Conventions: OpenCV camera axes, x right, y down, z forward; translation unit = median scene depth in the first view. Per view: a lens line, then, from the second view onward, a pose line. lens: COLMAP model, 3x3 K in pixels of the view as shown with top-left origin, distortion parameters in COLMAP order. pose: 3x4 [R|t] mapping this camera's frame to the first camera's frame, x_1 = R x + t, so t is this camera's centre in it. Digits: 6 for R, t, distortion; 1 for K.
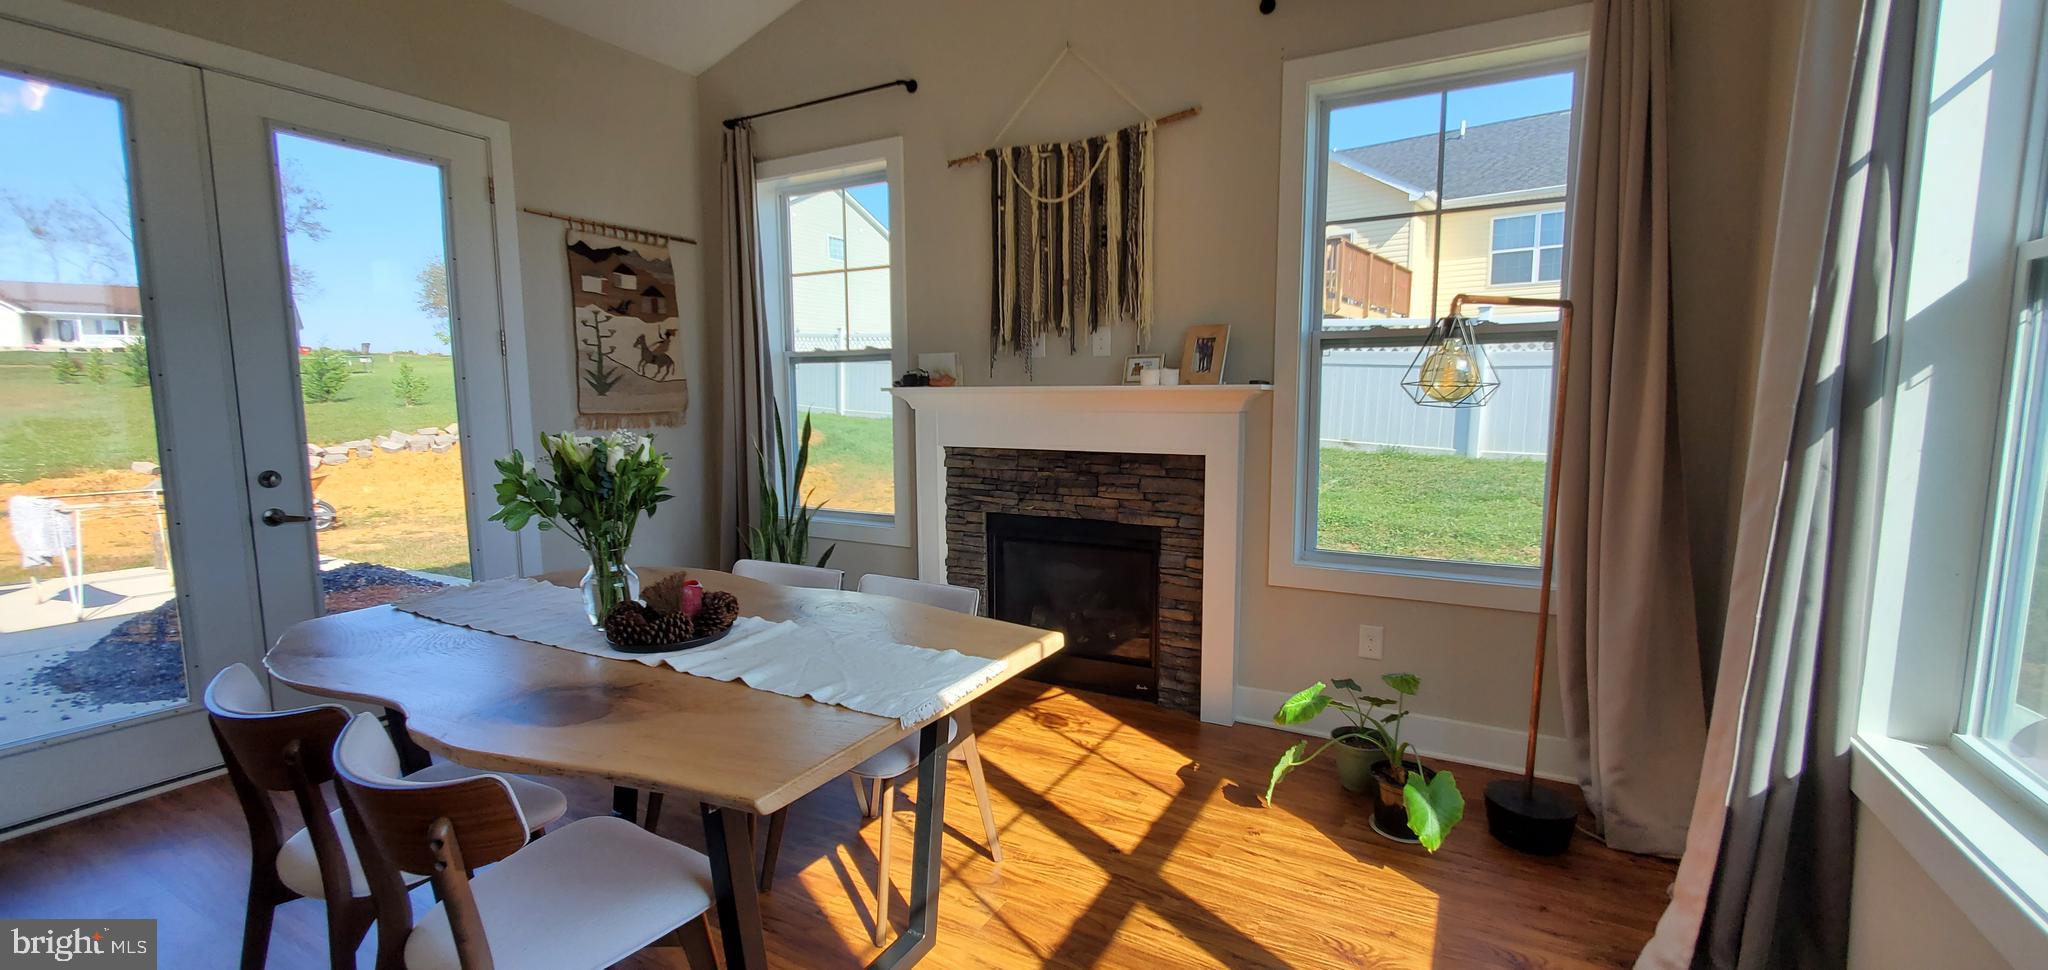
lens RADIAL K [[819.4, 0, 1021.7], [0, 819.4, 487.6], [0, 0, 1]] dist [0.007651, -0.001185]
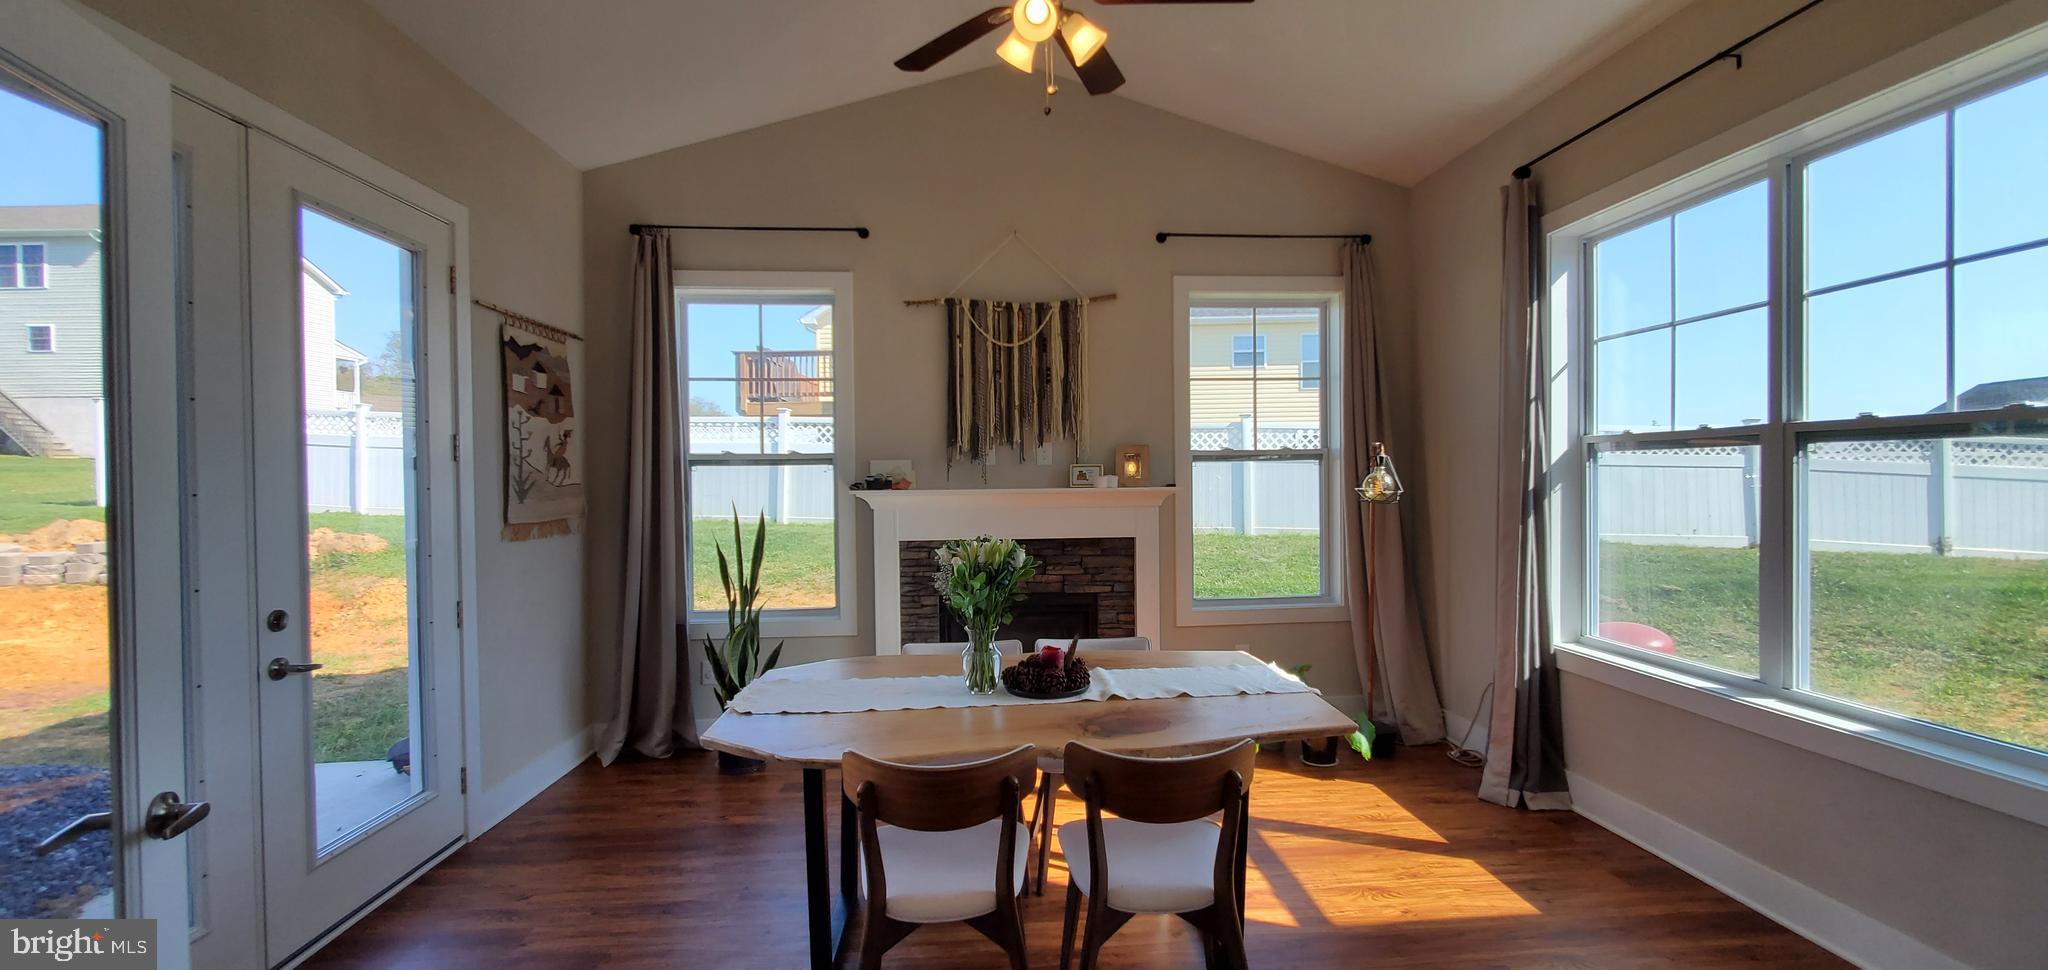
lens RADIAL K [[819.4, 0, 1044.8], [0, 819.4, 490.1], [0, 0, 1]] dist [0.007651, -0.001185]
pose [[0.836083, -0.014706, 0.548405, -0.608034], [0.069851, 0.994358, -0.079829, -0.017288], [-0.544137, 0.105050, 0.832394, -0.074094]]
